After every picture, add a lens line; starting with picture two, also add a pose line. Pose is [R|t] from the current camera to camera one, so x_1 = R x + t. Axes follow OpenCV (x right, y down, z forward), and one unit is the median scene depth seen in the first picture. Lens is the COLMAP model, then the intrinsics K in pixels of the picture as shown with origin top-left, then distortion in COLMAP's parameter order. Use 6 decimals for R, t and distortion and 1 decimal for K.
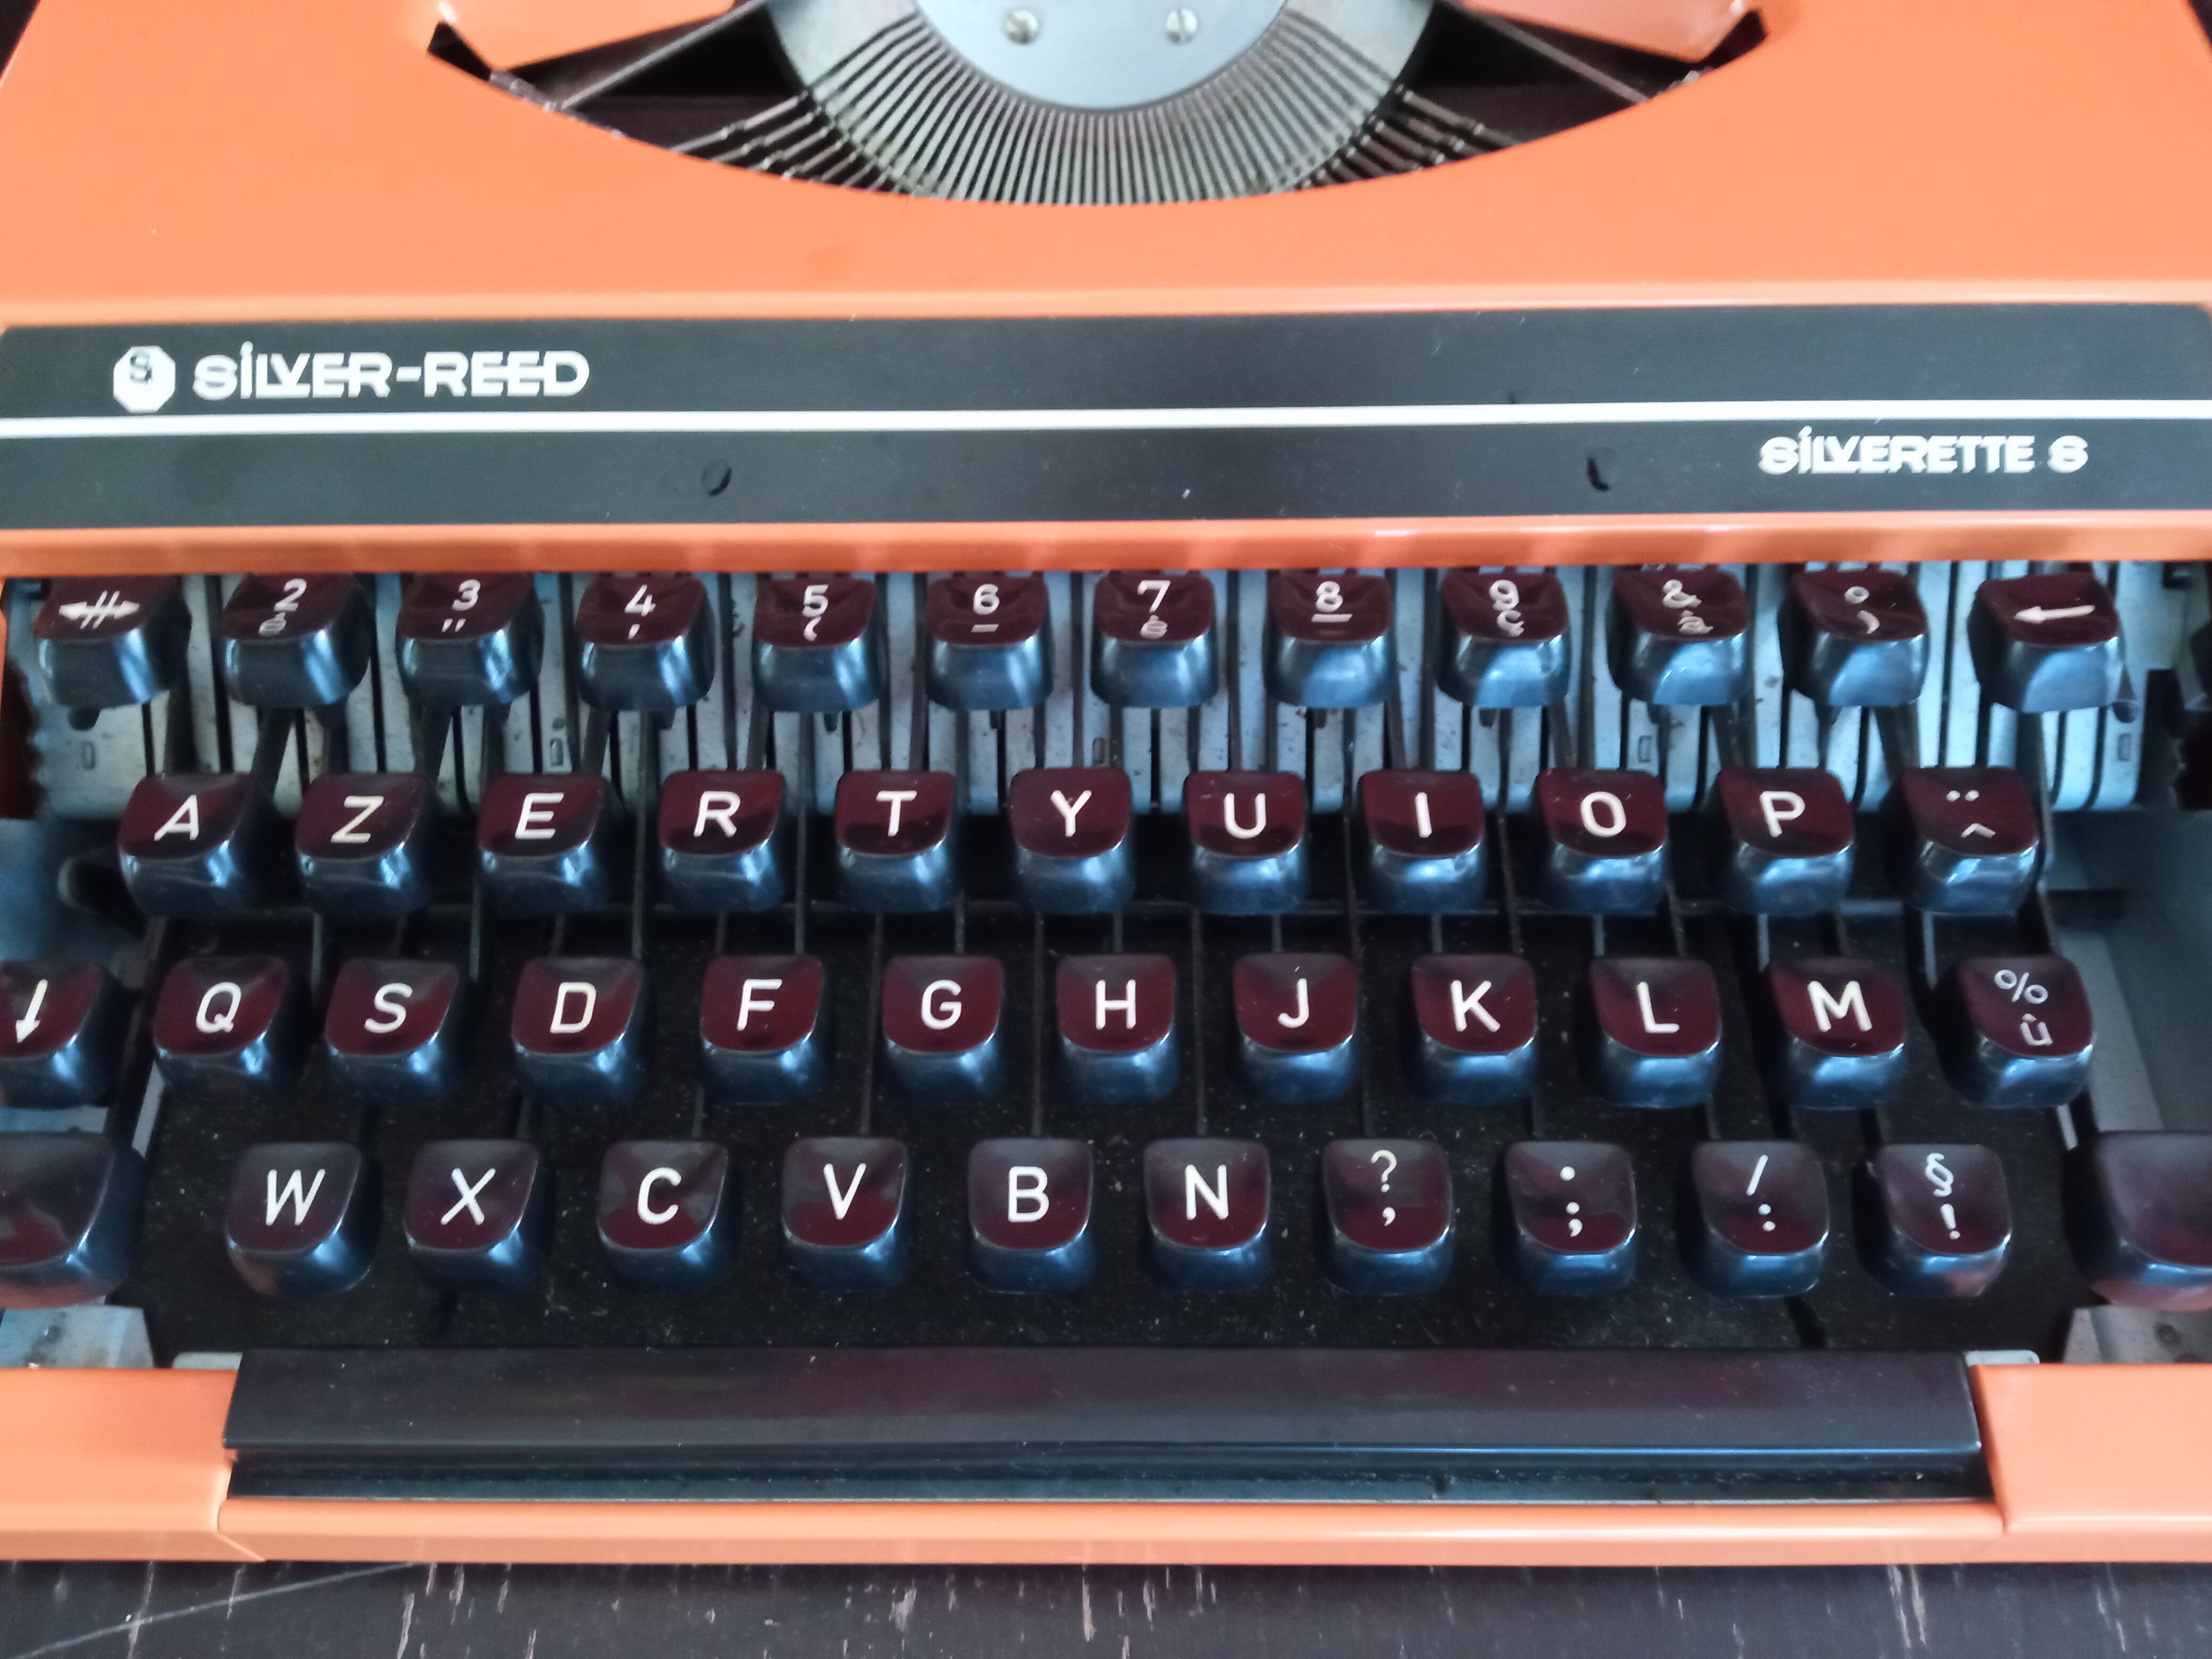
lens RADIAL K [[1790.2, 0, 1093.3], [0, 1790.2, 780.2], [0, 0, 1]] dist [0.108842, -0.223235]
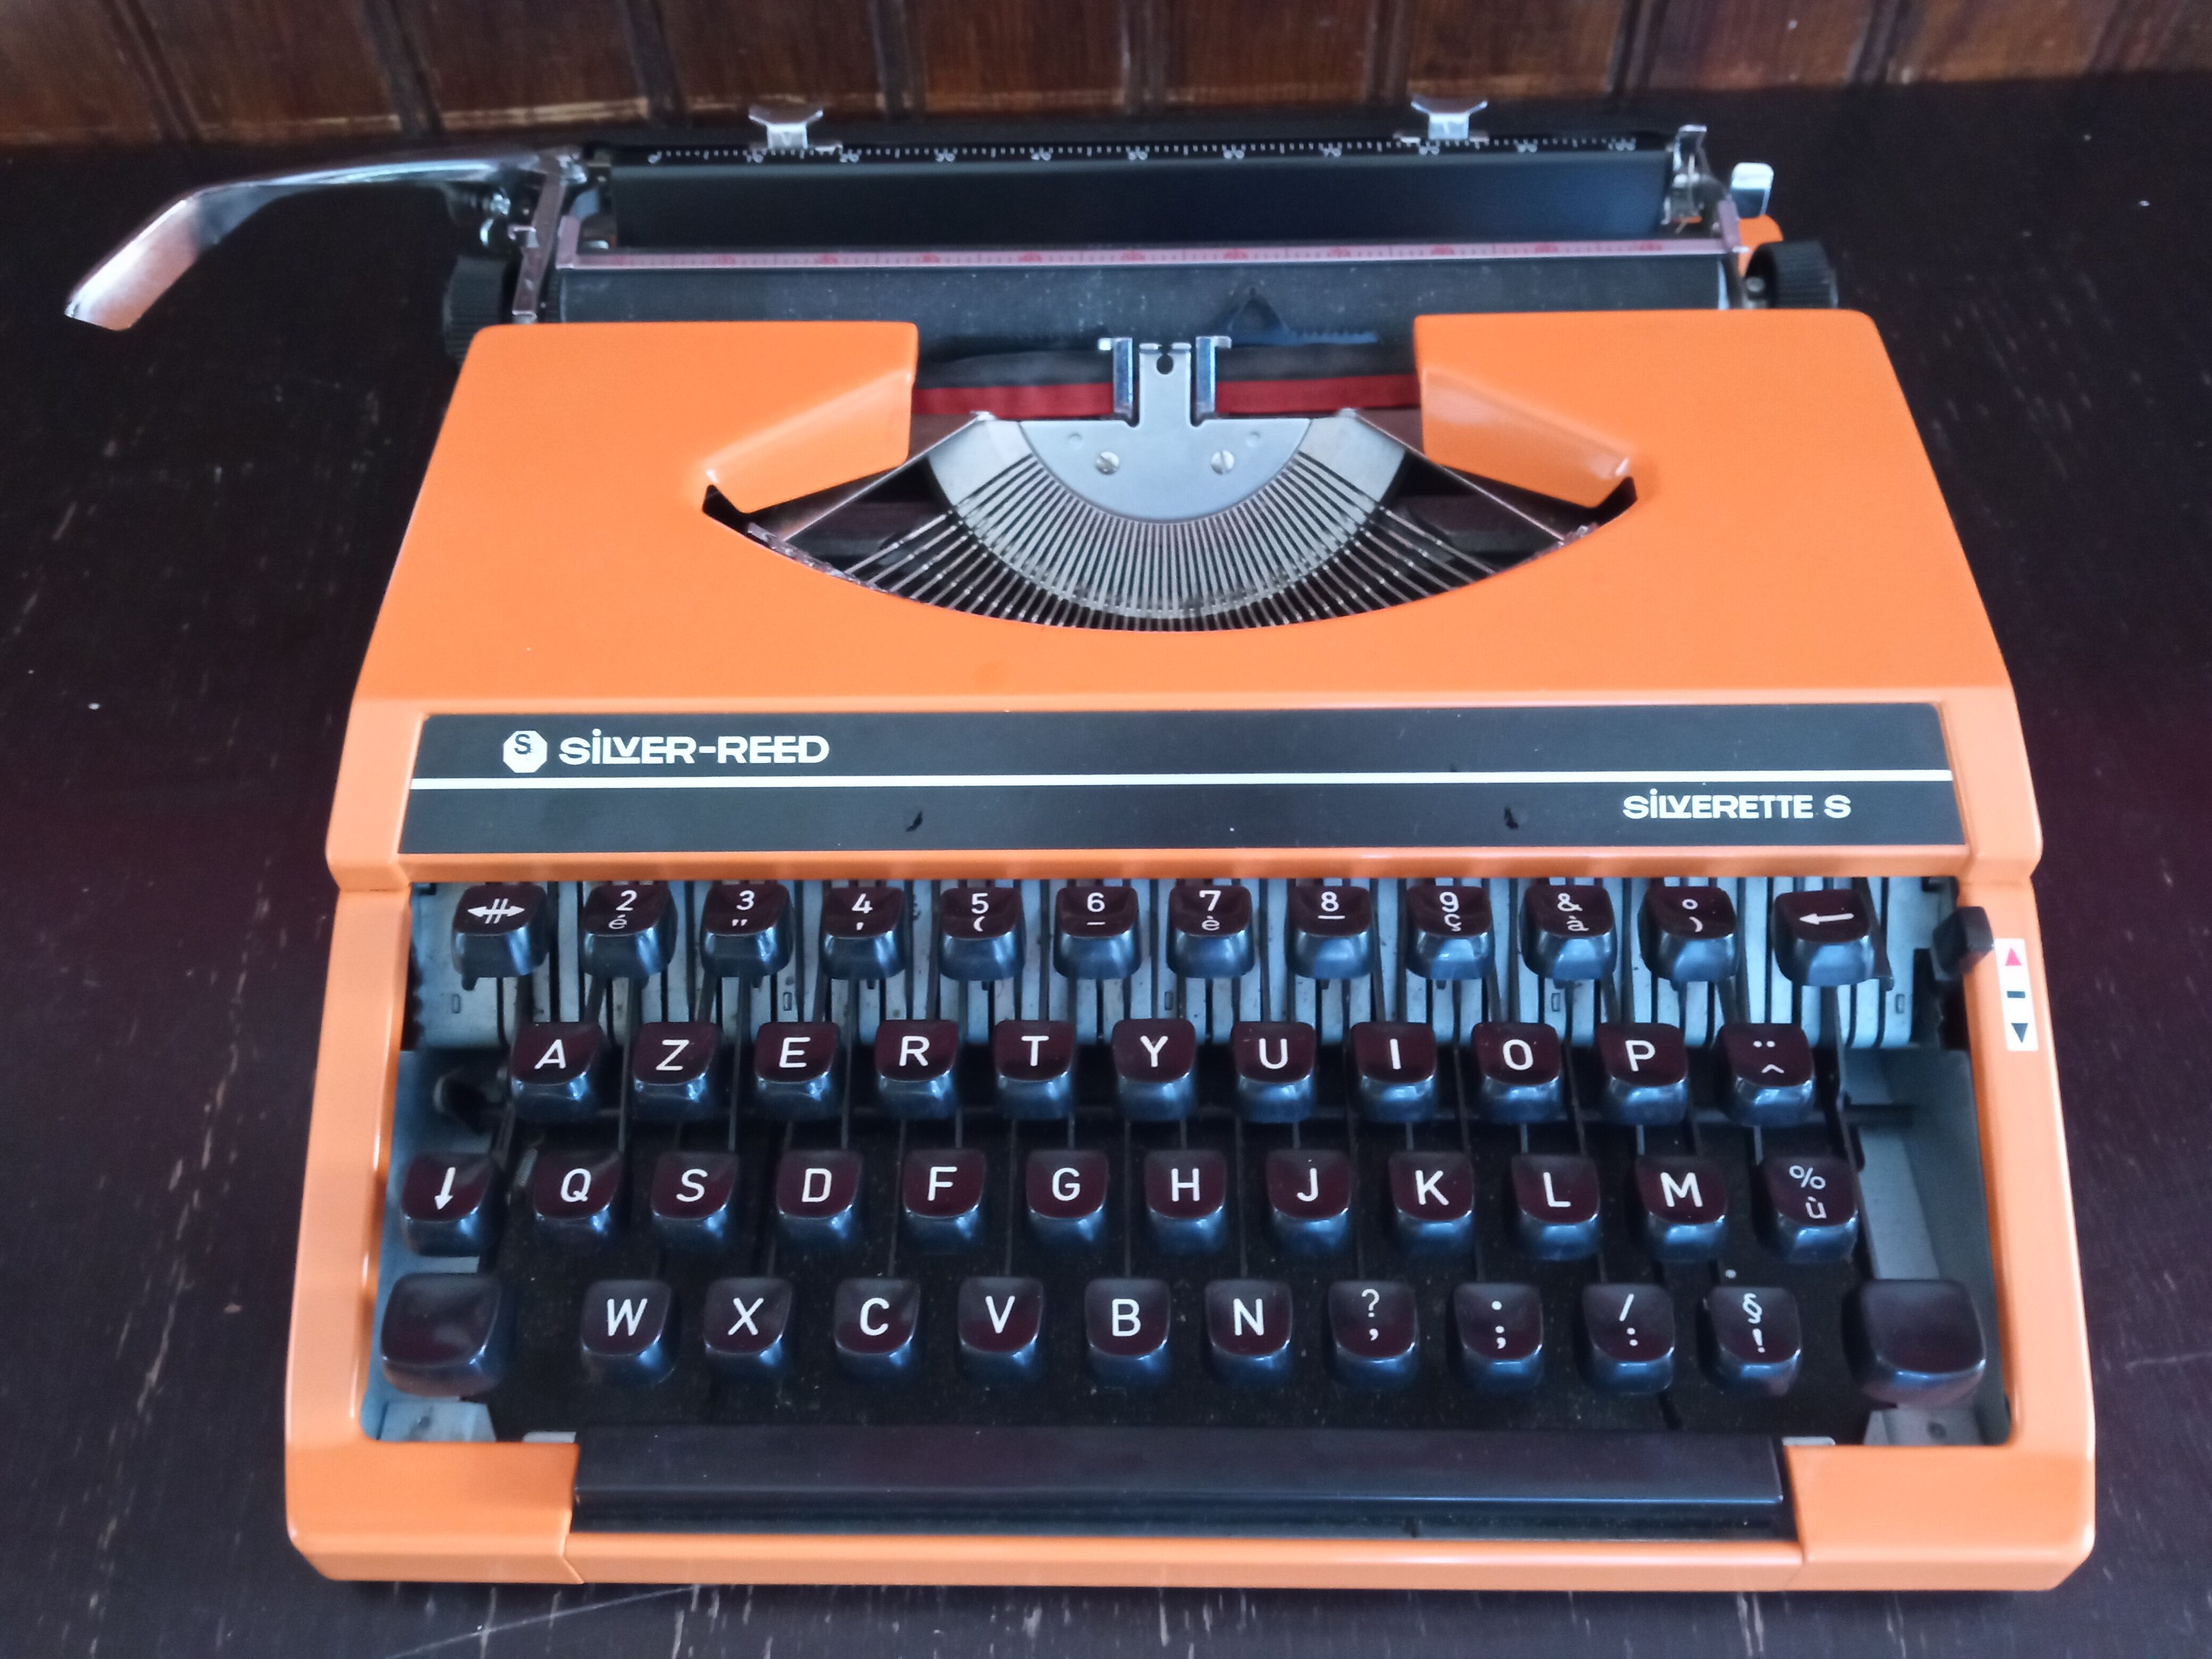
lens RADIAL K [[1784.6, 0, 1106.7], [0, 1784.6, 794.7], [0, 0, 1]] dist [0.133005, -0.274389]
pose [[0.999978, 0.003302, -0.005818, -0.043126], [-0.003774, 0.996536, -0.083072, -0.068325], [0.005523, 0.083092, 0.996527, -0.472226]]
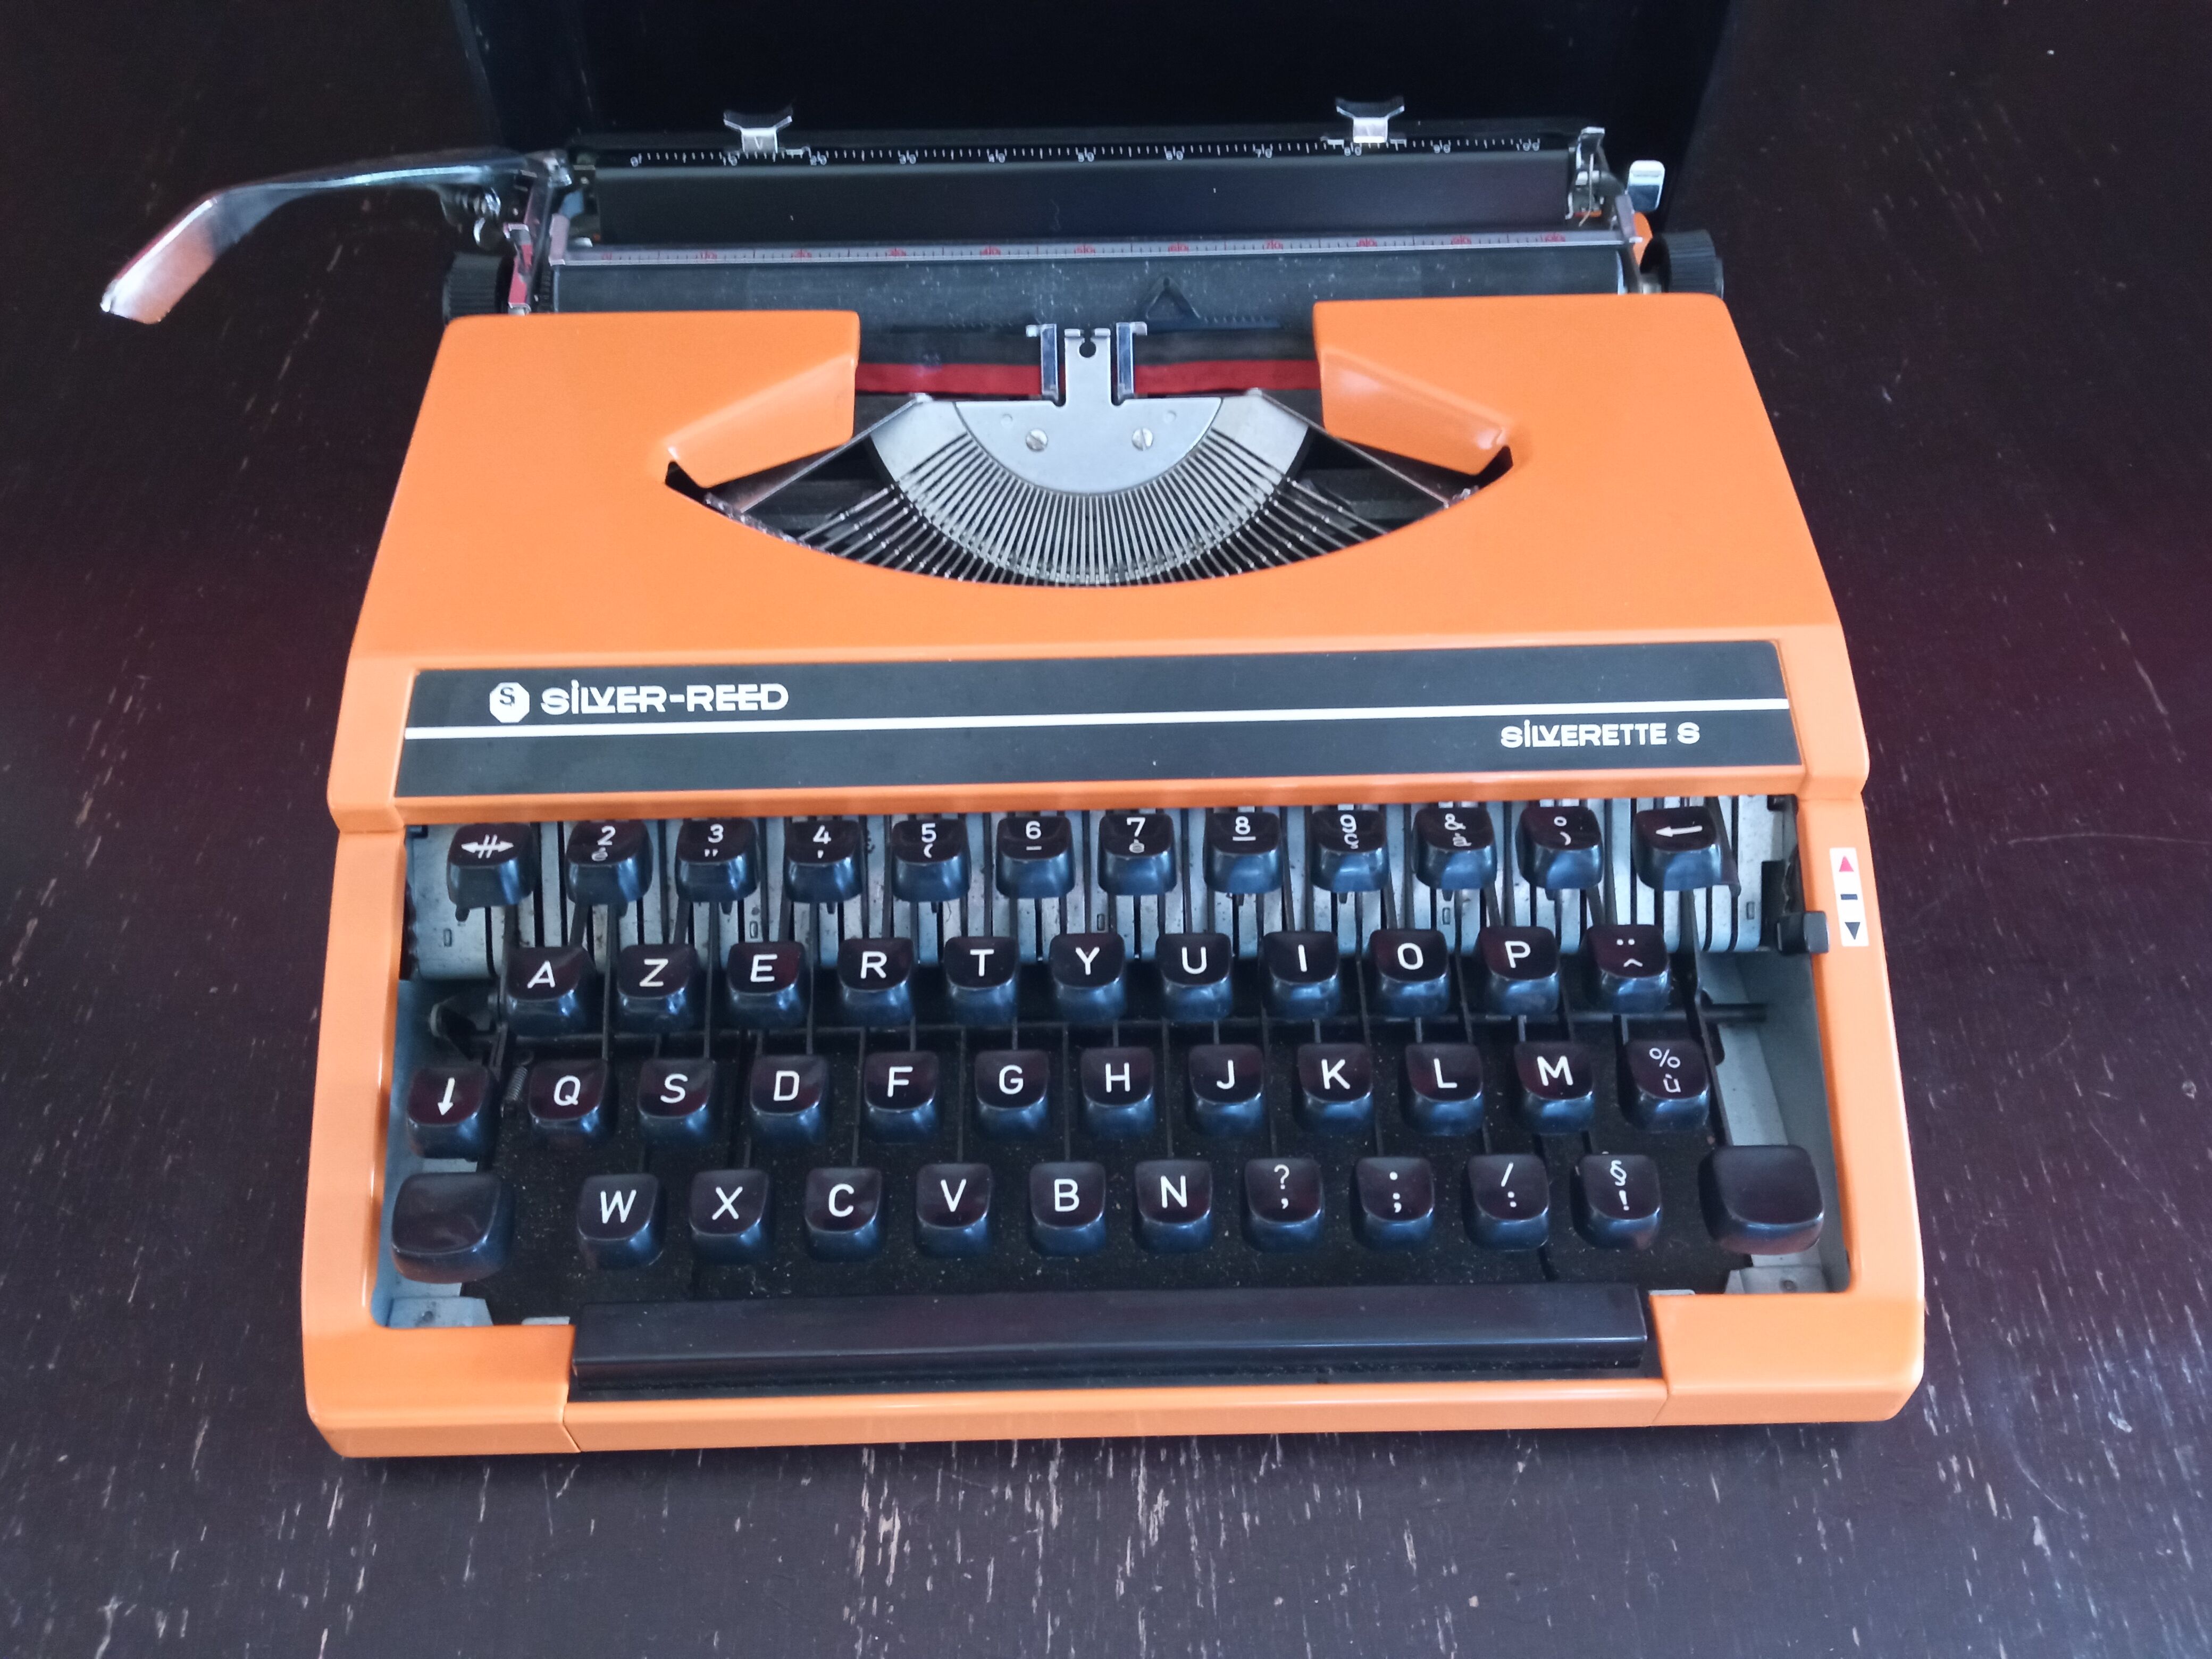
lens RADIAL K [[1784.6, 0, 1106.7], [0, 1784.6, 794.7], [0, 0, 1]] dist [0.133005, -0.274389]
pose [[0.999433, -0.014120, 0.030582, -0.042798], [0.016640, 0.996347, -0.083765, 0.004341], [-0.029287, 0.084227, 0.996016, -0.633405]]
